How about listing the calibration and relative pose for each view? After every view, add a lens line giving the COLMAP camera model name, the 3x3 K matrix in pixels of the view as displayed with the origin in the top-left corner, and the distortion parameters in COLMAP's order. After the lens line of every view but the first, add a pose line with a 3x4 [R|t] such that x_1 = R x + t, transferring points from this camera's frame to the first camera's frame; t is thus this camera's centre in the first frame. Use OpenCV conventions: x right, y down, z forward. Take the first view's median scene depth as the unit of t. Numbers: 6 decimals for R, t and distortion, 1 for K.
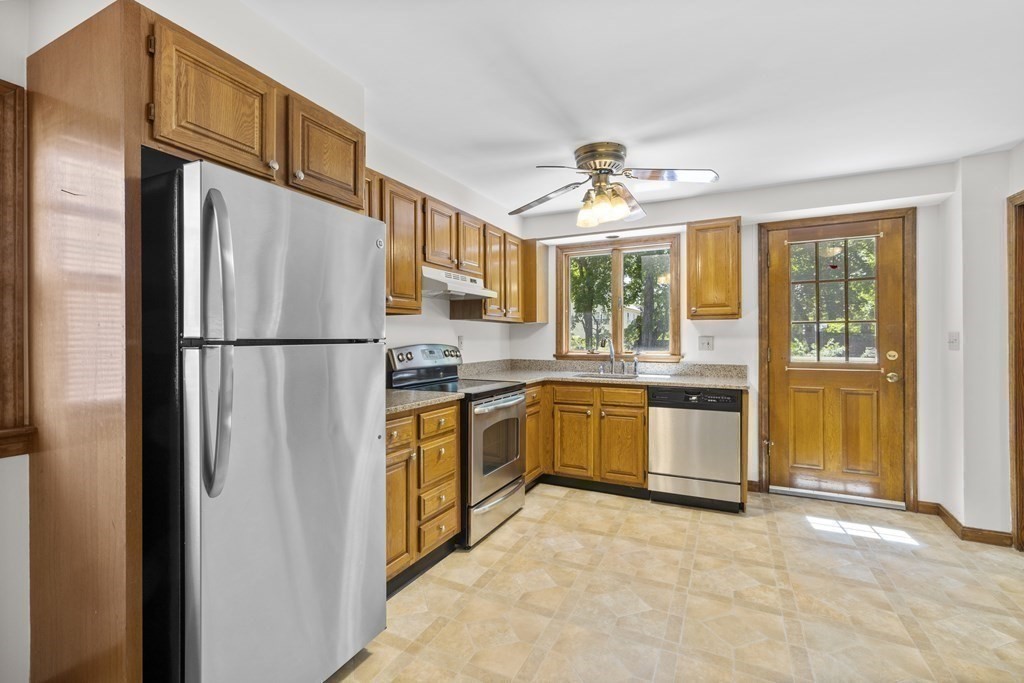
lens RADIAL K [[448.8, 0, 512.0], [0, 448.8, 341.5], [0, 0, 1]] dist [-0.001082, 0.000257]
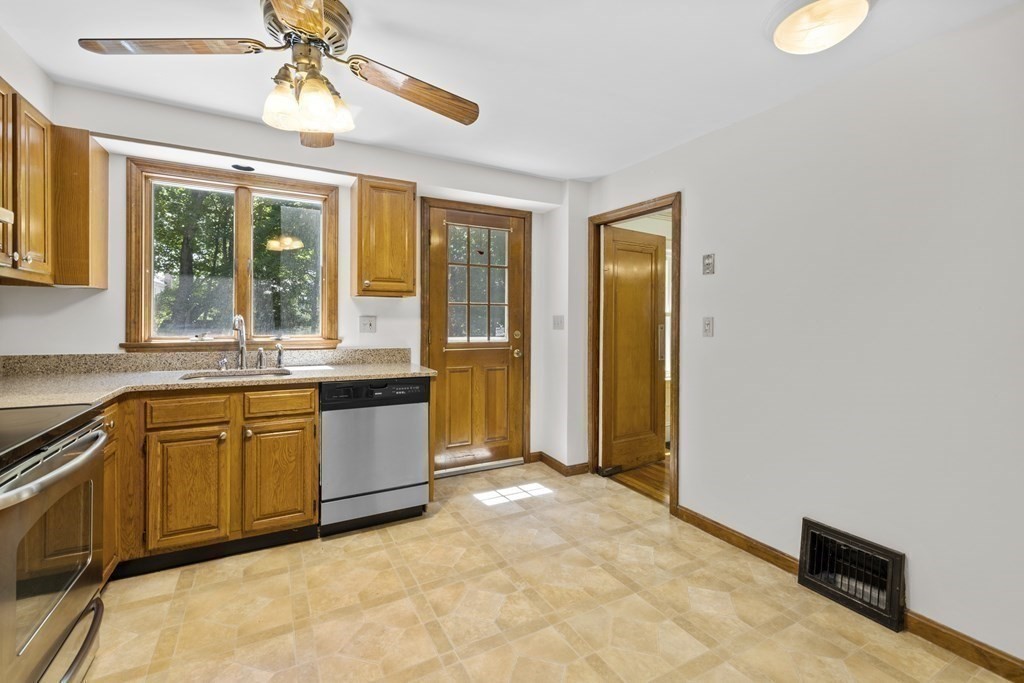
lens RADIAL K [[442.4, 0, 509.5], [0, 442.4, 324.5], [0, 0, 1]] dist [-0.001120, -0.000030]
pose [[0.578036, -0.001035, 0.816011, -0.104493], [-0.002766, 0.999991, 0.003227, 0.000960], [-0.816007, -0.004122, 0.578027, 0.332435]]
